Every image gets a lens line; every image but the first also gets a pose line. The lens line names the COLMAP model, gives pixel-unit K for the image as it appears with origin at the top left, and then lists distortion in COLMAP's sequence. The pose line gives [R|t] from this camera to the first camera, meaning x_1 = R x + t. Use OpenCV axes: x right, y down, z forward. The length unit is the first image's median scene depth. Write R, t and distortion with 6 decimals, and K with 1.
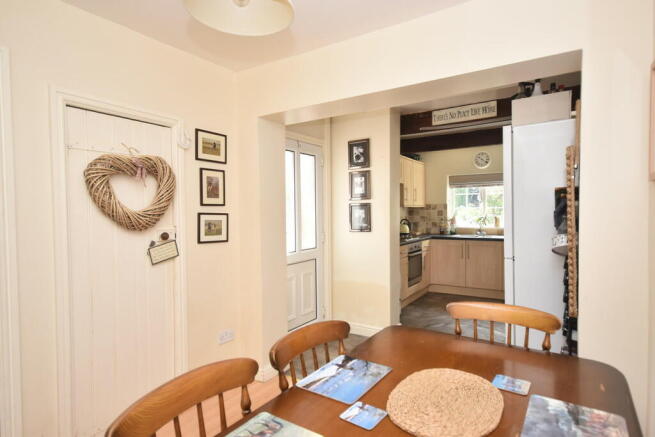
lens RADIAL K [[363.0, 0, 326.9], [0, 363.0, 220.6], [0, 0, 1]] dist [0.026541, 0.000227]
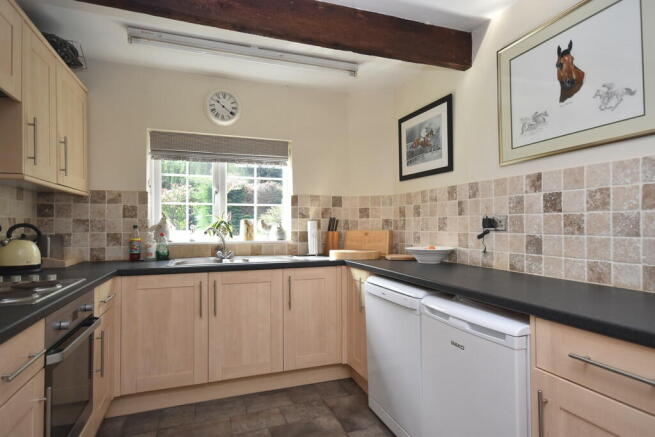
lens RADIAL K [[363.0, 0, 328.2], [0, 363.0, 221.0], [0, 0, 1]] dist [0.026541, 0.000227]
pose [[0.612367, 0.019047, 0.790344, 0.120344], [0.015418, 0.999232, -0.036026, 0.010037], [-0.790423, 0.034247, 0.611603, 0.588476]]
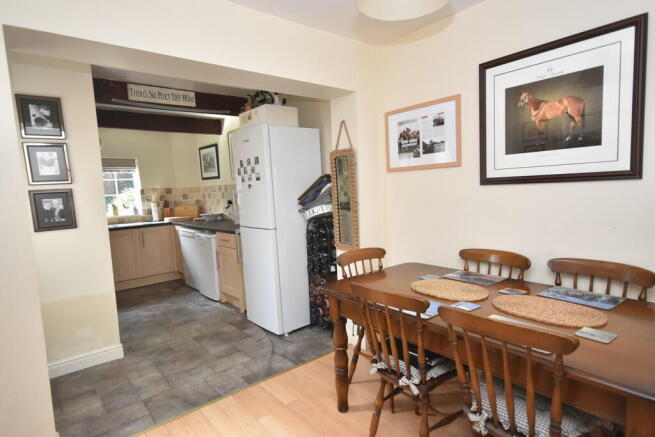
lens RADIAL K [[363.0, 0, 330.1], [0, 363.0, 222.3], [0, 0, 1]] dist [0.026541, 0.000227]
pose [[0.293616, -0.095884, 0.951103, -0.279973], [0.066453, 0.994597, 0.079754, -0.004012], [-0.953611, 0.039787, 0.298401, 0.184450]]
